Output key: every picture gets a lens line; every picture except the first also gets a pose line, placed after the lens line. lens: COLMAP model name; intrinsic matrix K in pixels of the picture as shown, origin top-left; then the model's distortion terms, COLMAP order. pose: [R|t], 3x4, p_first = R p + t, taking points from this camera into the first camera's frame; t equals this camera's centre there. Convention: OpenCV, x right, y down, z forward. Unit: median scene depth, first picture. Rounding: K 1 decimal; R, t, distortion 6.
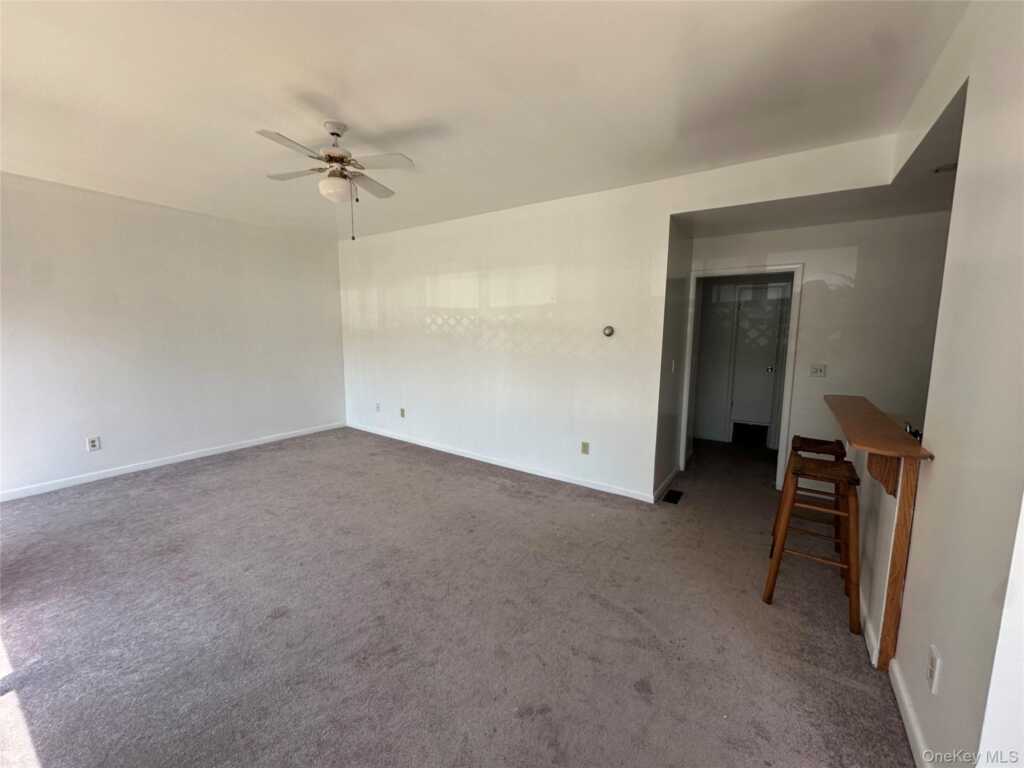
lens RADIAL K [[408.8, 0, 512.0], [0, 408.8, 384.0], [0, 0, 1]] dist [-0.000406, -0.000103]
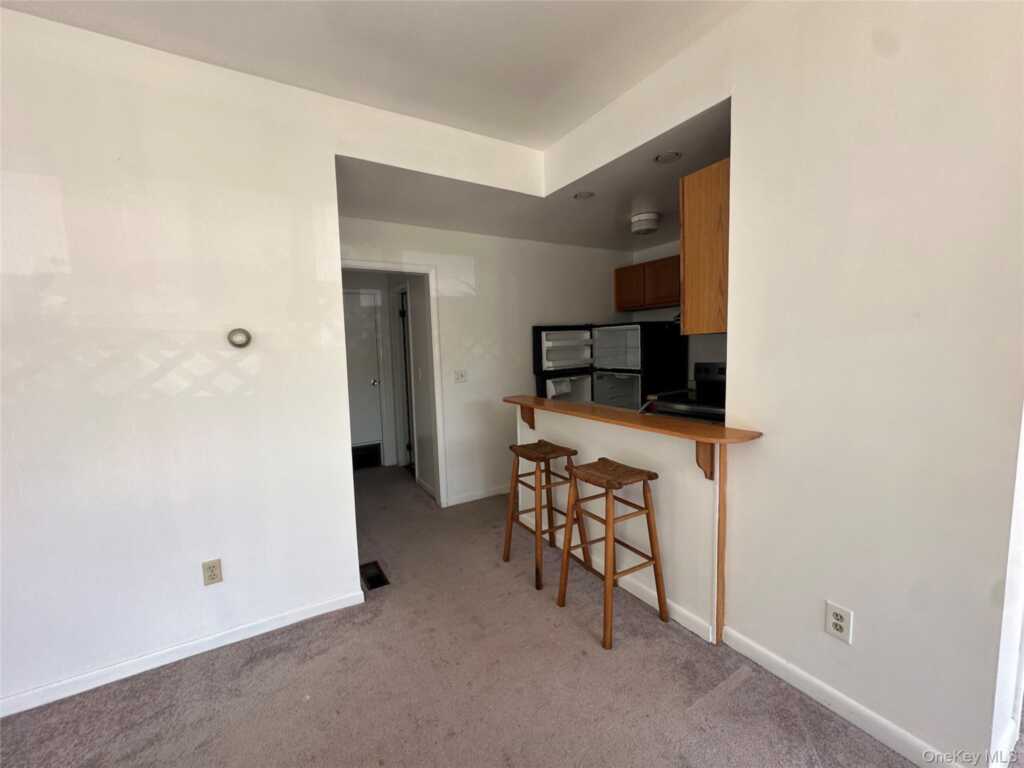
lens RADIAL K [[408.8, 0, 512.0], [0, 408.8, 384.0], [0, 0, 1]] dist [-0.000406, -0.000103]
pose [[0.422003, -0.105865, 0.900392, -0.103175], [0.142629, 0.988544, 0.049381, -0.047579], [-0.895305, 0.107583, 0.432268, 0.481439]]
